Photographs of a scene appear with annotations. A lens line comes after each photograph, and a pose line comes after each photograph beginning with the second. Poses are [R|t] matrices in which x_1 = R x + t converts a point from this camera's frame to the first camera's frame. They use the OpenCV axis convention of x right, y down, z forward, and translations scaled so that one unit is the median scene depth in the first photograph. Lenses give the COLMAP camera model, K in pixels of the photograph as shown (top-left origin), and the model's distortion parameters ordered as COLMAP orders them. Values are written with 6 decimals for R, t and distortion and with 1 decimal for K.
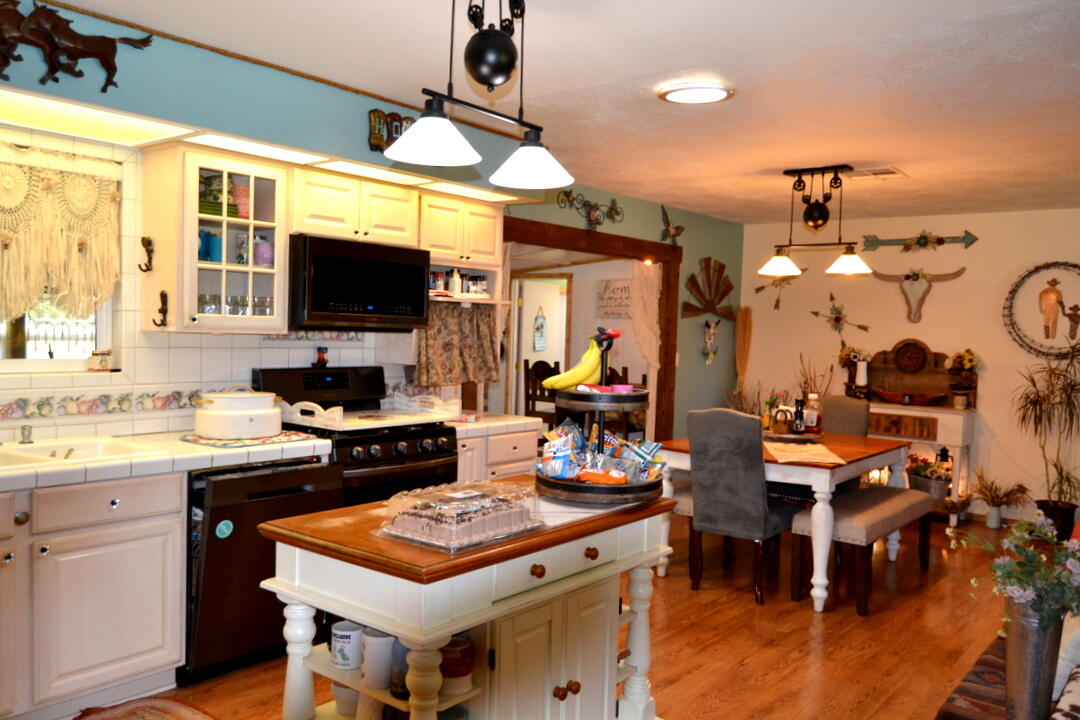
lens RADIAL K [[883.7, 0, 534.4], [0, 883.7, 363.2], [0, 0, 1]] dist [-0.029535, 0.013937]
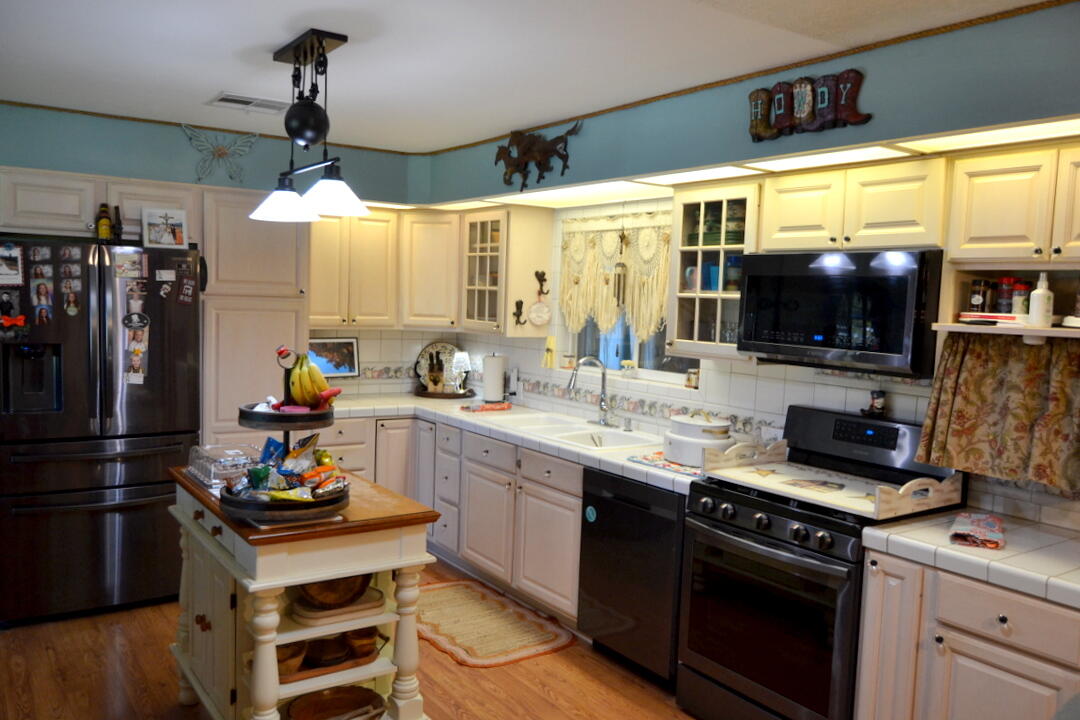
lens RADIAL K [[883.7, 0, 534.7], [0, 883.7, 358.4], [0, 0, 1]] dist [-0.029535, 0.013937]
pose [[-0.308365, 0.026312, -0.950904, 0.694386], [-0.081859, 0.995175, 0.054083, -0.075811], [0.947740, 0.094517, -0.304723, 1.144067]]
